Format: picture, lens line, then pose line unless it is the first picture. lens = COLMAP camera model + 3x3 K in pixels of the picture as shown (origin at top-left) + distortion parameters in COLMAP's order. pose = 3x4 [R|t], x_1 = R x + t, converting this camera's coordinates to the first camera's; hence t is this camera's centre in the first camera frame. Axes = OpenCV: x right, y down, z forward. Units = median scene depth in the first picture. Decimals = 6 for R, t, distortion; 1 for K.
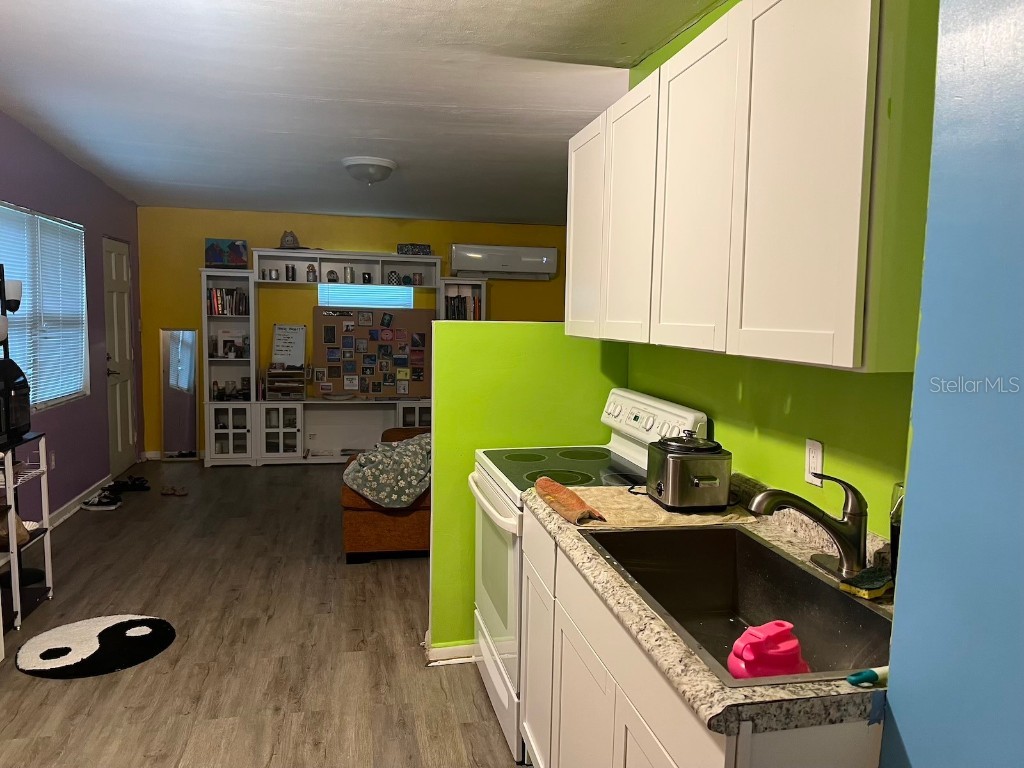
lens RADIAL K [[767.3, 0, 506.7], [0, 767.3, 391.3], [0, 0, 1]] dist [0.057612, -0.063065]
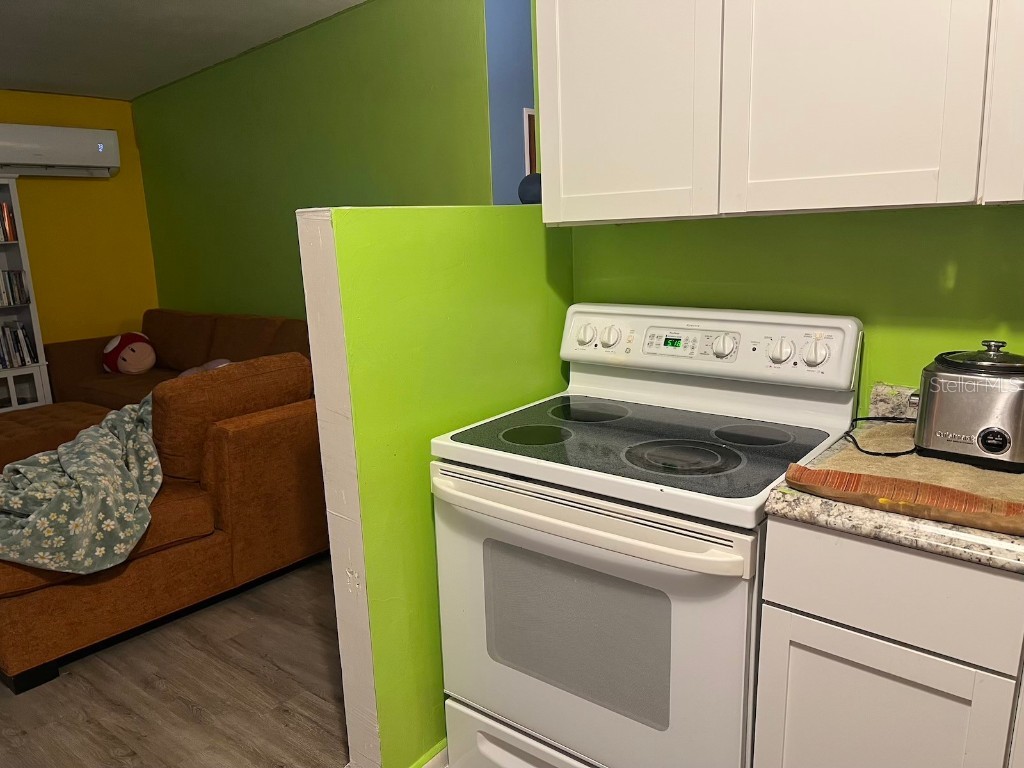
lens RADIAL K [[767.3, 0, 506.7], [0, 767.3, 391.3], [0, 0, 1]] dist [0.057612, -0.063065]
pose [[0.774117, -0.178809, 0.607265, -0.240955], [0.116632, 0.983143, 0.140809, -0.022988], [-0.622206, -0.038177, 0.781922, 0.377886]]
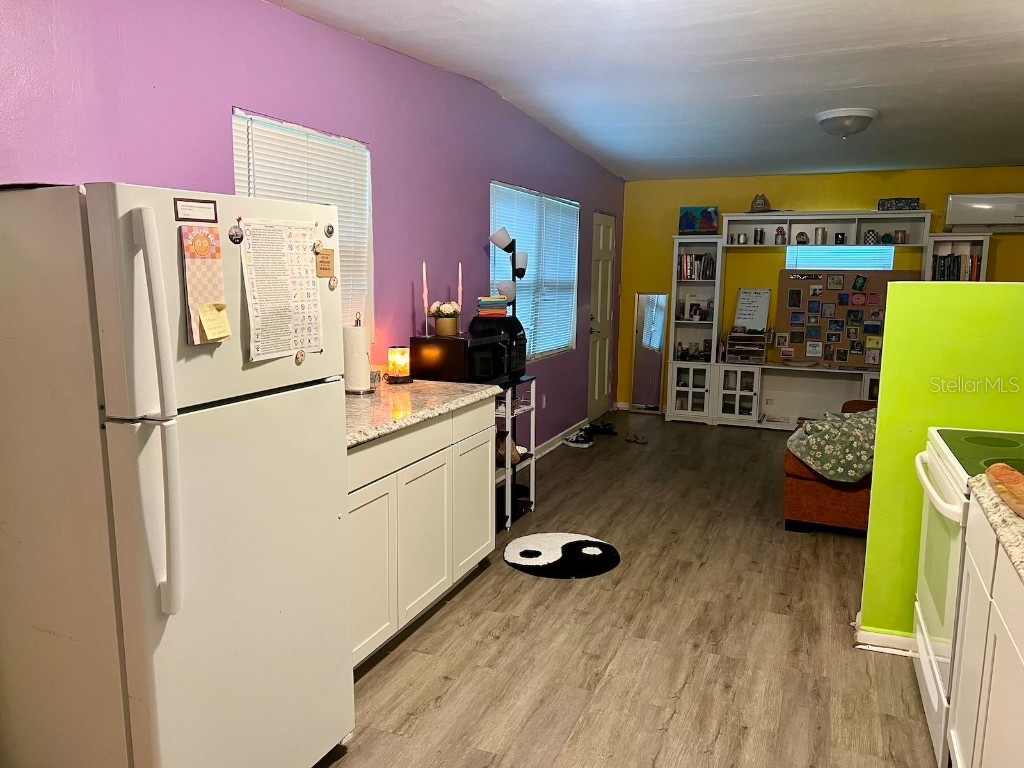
lens RADIAL K [[762.6, 0, 512.0], [0, 762.6, 384.0], [0, 0, 1]] dist [0.112449, -0.117843]
pose [[0.828579, 0.073747, -0.554994, 0.042174], [-0.053645, 0.997183, 0.052415, 0.002998], [0.557296, -0.013658, 0.830202, -0.021491]]
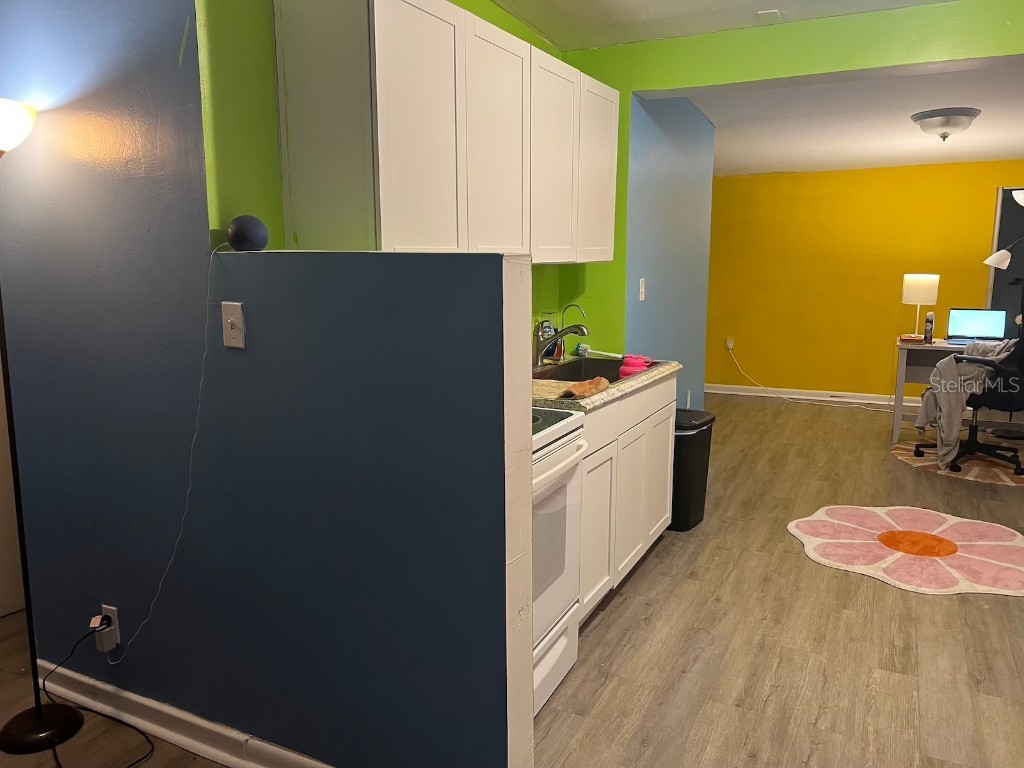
lens RADIAL K [[767.3, 0, 506.7], [0, 767.3, 391.3], [0, 0, 1]] dist [0.057612, -0.063065]
pose [[-0.784225, -0.120834, 0.608597, -0.304516], [0.059759, 0.961585, 0.267922, -0.103368], [-0.617592, 0.246480, -0.746878, 1.032649]]
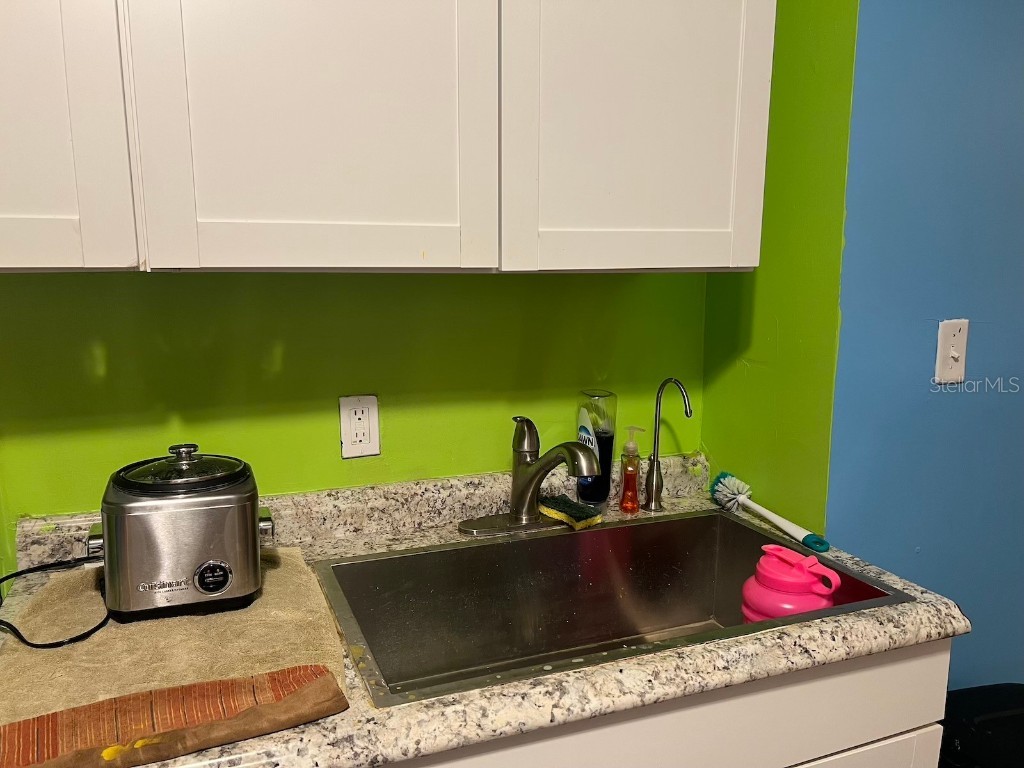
lens RADIAL K [[767.3, 0, 506.7], [0, 767.3, 391.3], [0, 0, 1]] dist [0.057612, -0.063065]
pose [[-0.185722, -0.186500, 0.964741, -0.137538], [0.098387, 0.973359, 0.207107, -0.032809], [-0.977664, 0.133382, -0.162425, 0.443269]]
